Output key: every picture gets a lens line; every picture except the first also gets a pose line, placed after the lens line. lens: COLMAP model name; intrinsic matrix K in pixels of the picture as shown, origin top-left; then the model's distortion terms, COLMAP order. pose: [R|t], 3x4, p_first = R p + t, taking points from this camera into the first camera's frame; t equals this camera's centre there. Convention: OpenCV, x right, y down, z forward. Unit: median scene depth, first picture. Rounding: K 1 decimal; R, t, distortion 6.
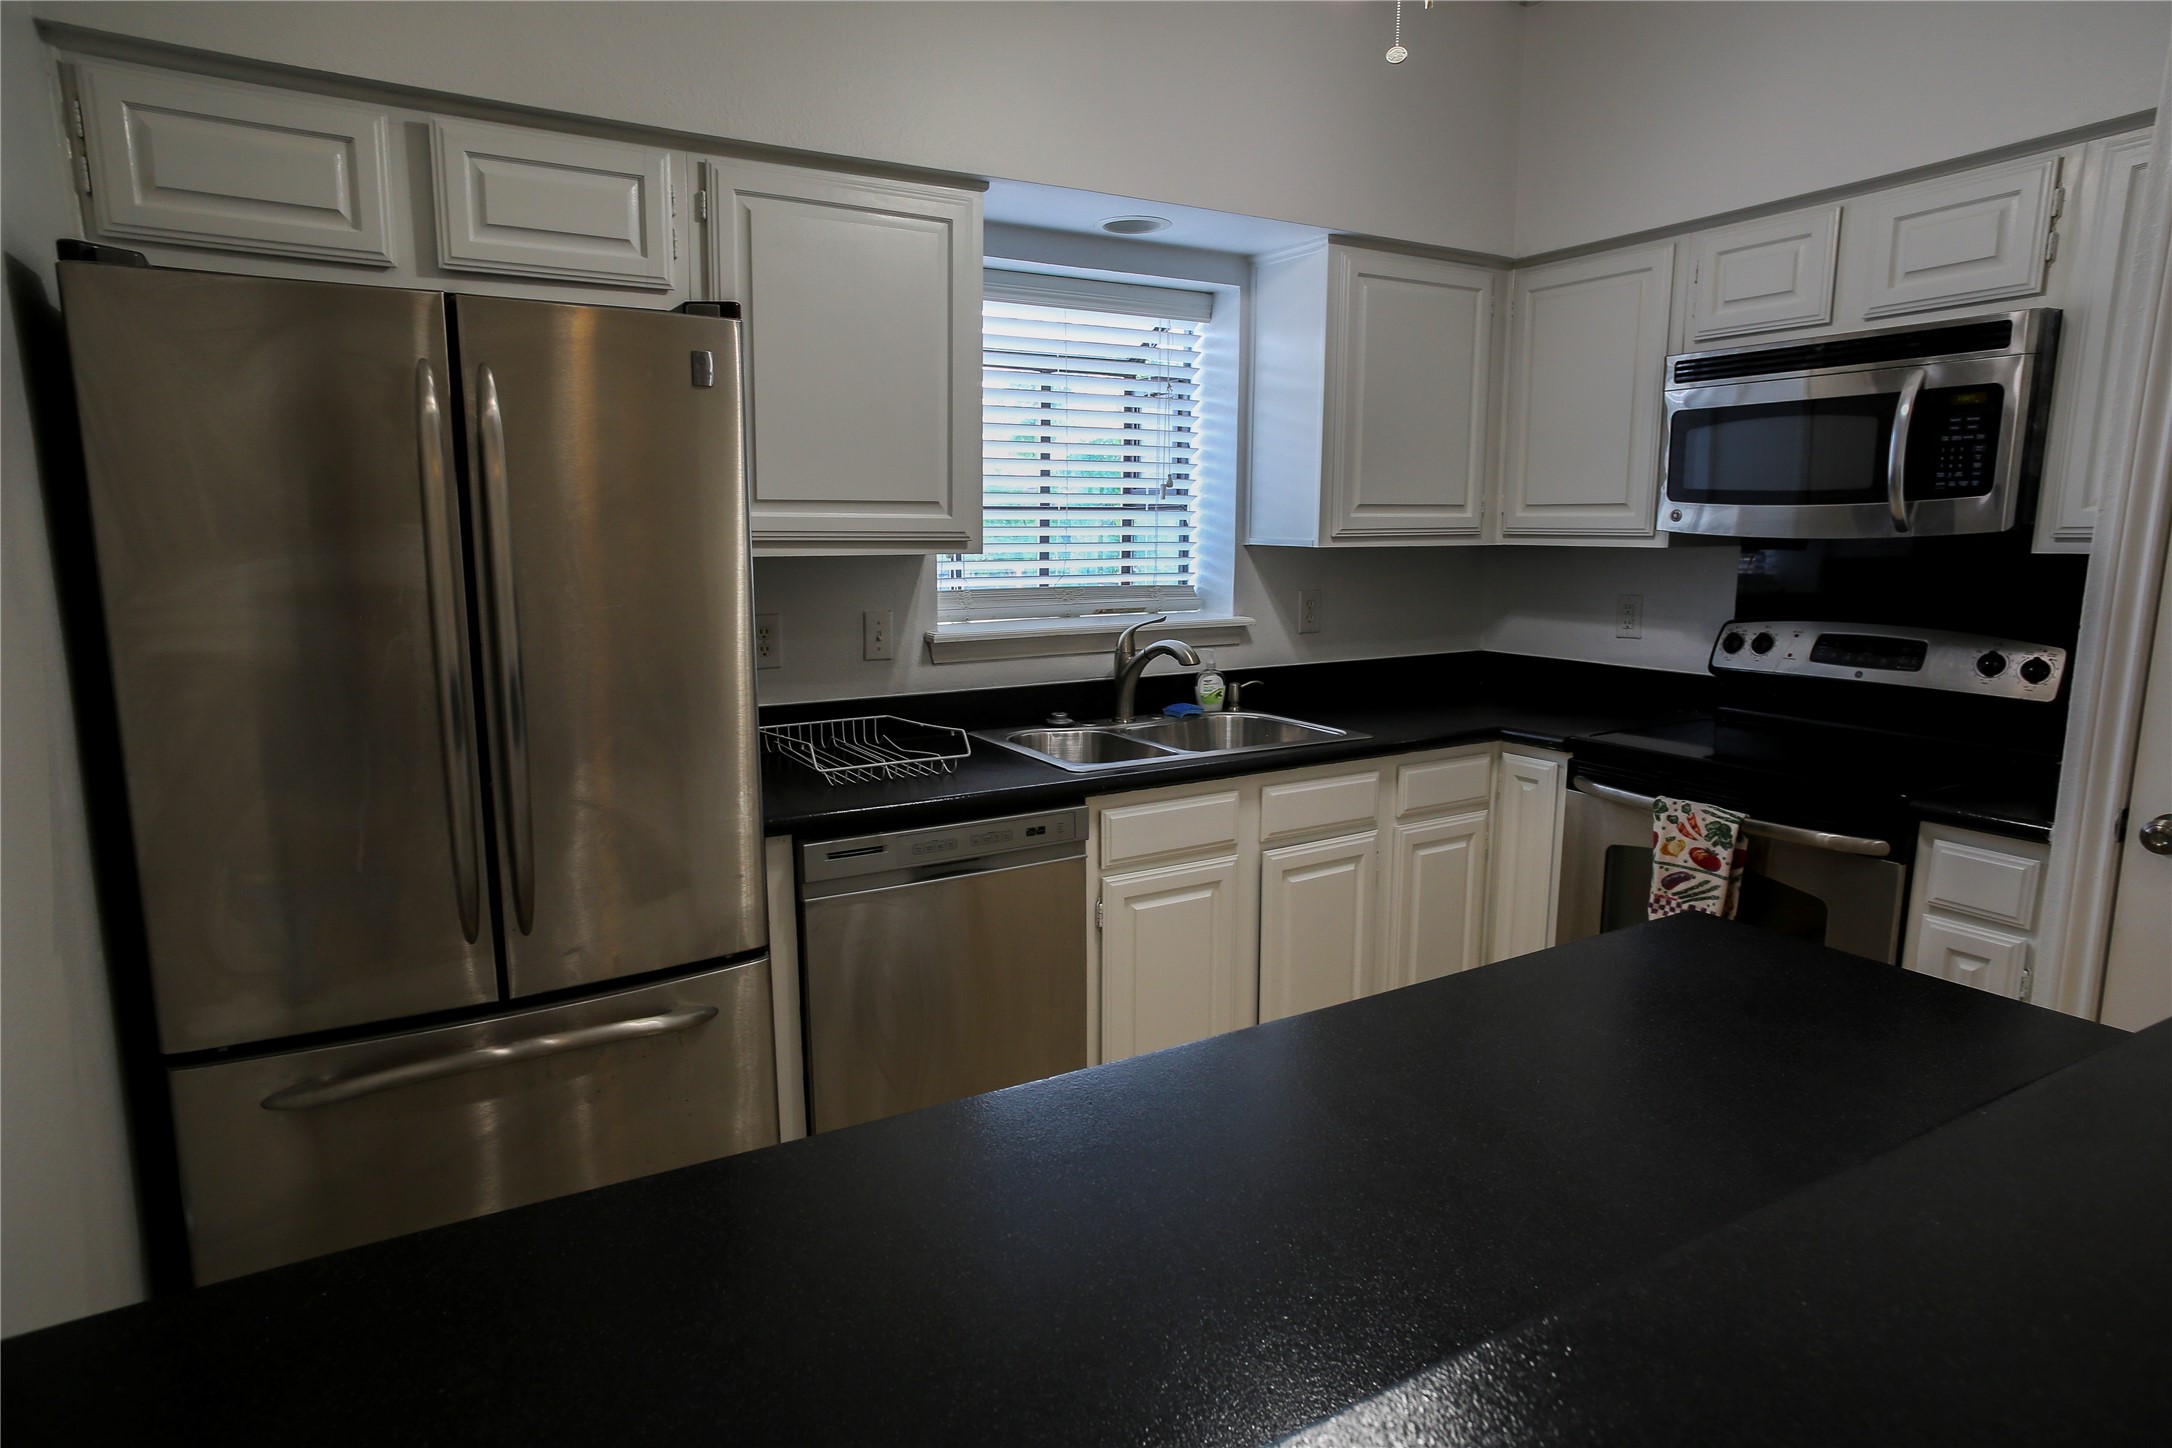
lens RADIAL K [[1240.3, 0, 1058.3], [0, 1240.3, 731.5], [0, 0, 1]] dist [-0.055631, 0.054893]
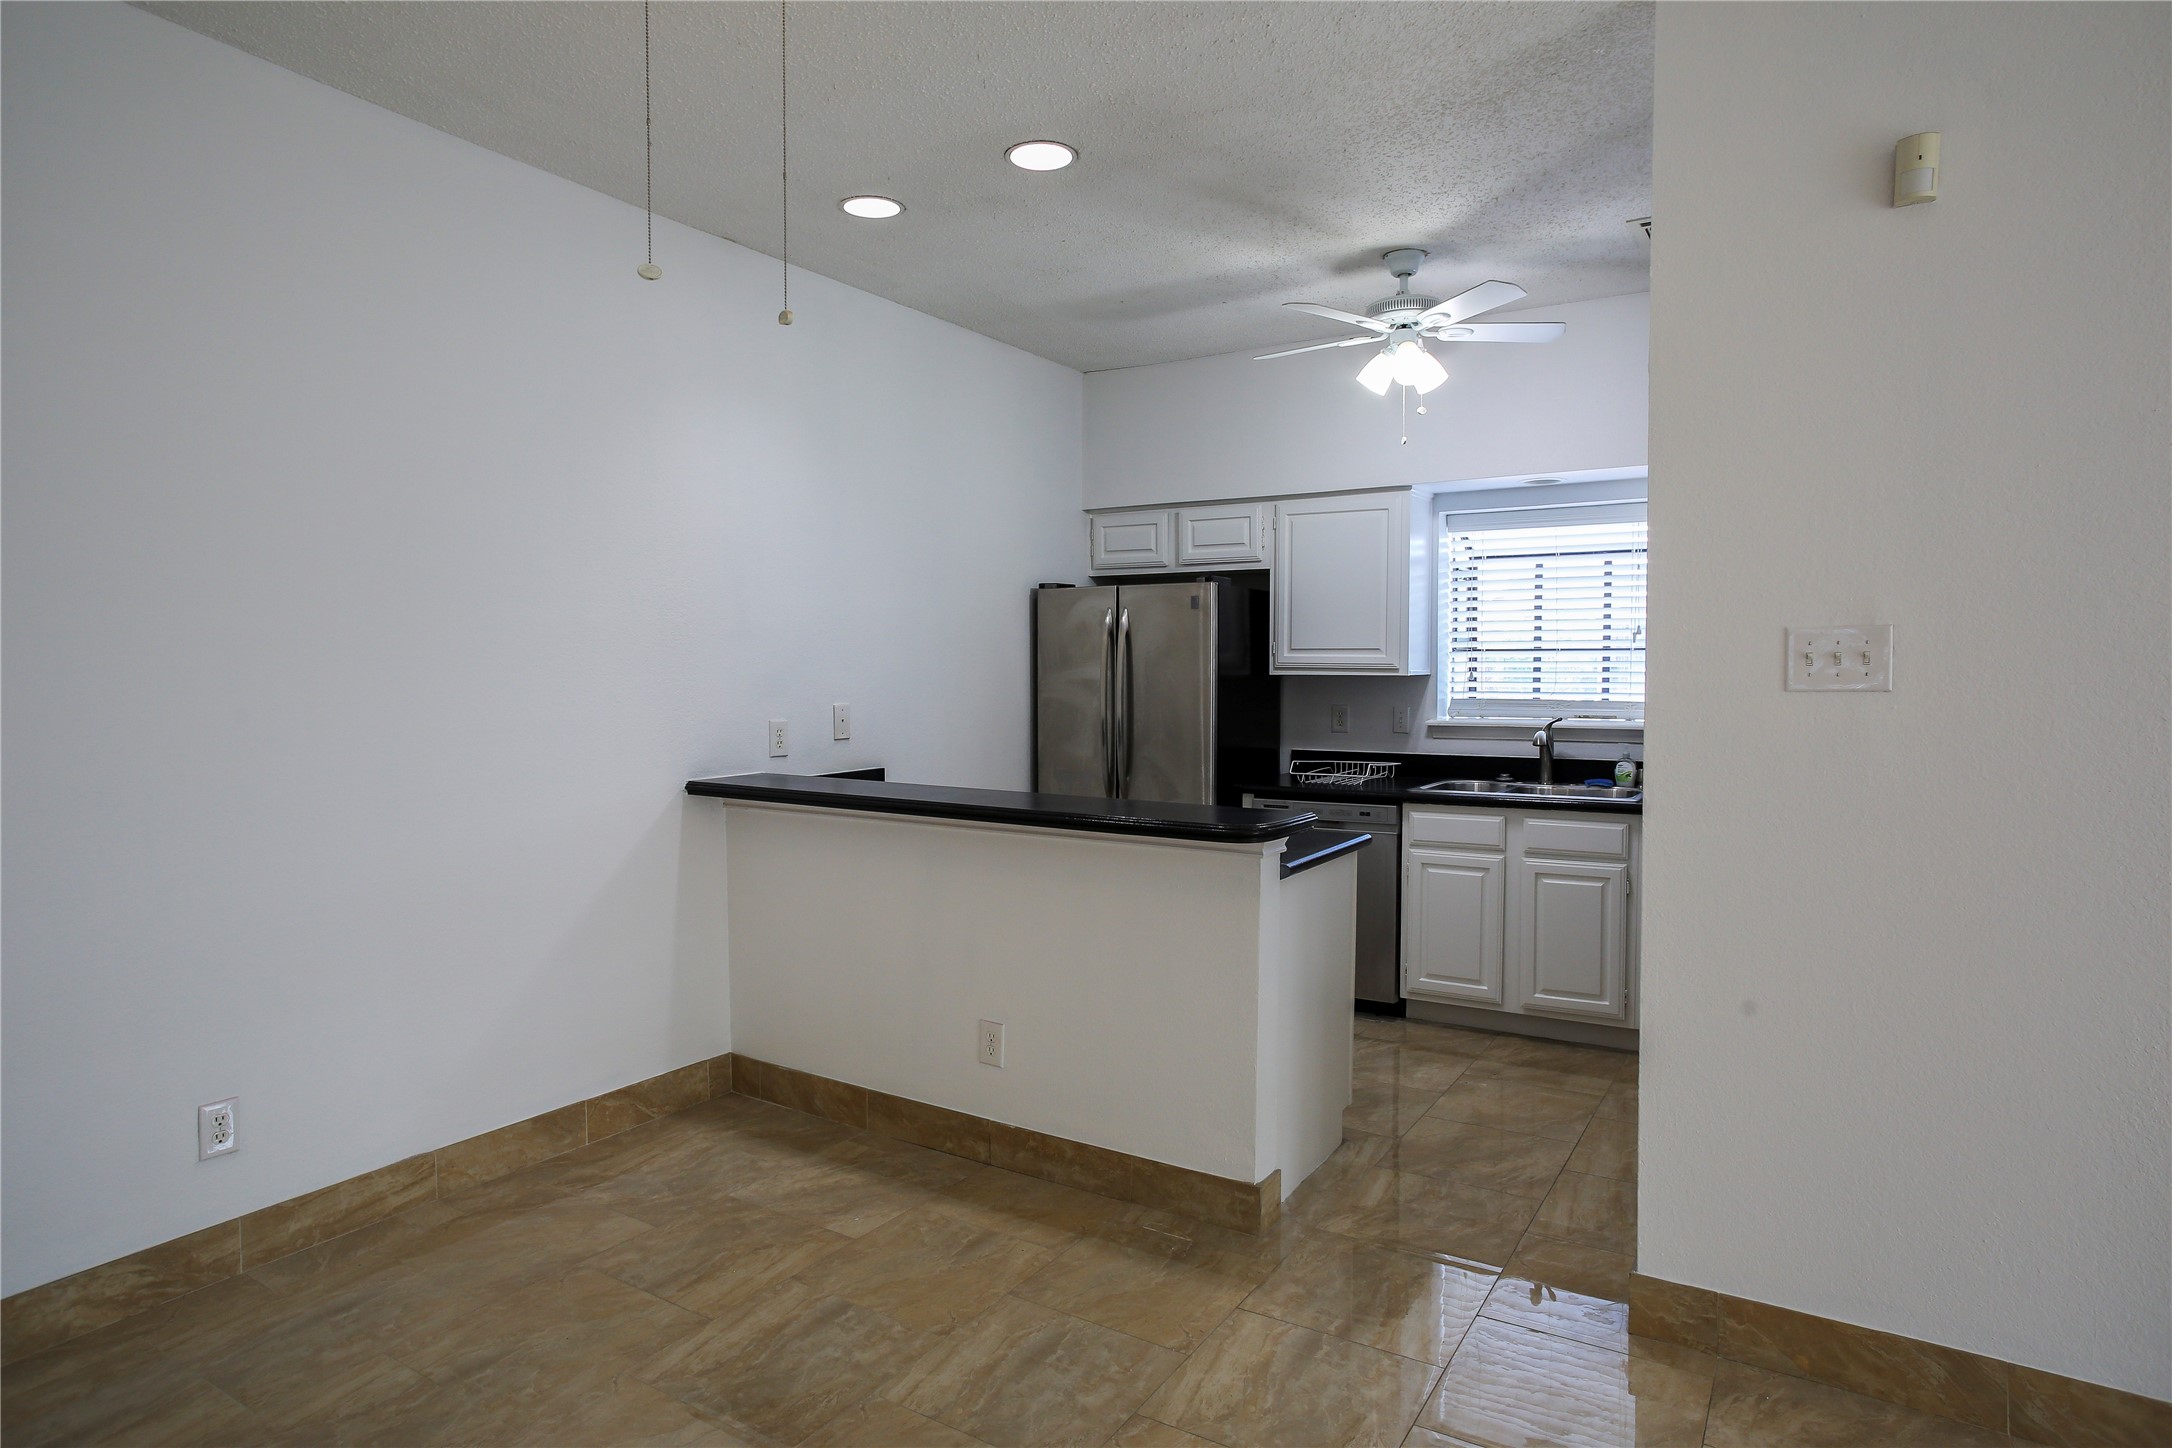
lens RADIAL K [[1240.3, 0, 1058.3], [0, 1240.3, 731.5], [0, 0, 1]] dist [-0.055631, 0.054893]
pose [[0.453345, 0.047050, -0.890093, 1.278458], [-0.145944, 0.989047, -0.022052, 0.055444], [0.879306, 0.139901, 0.455246, -0.288117]]
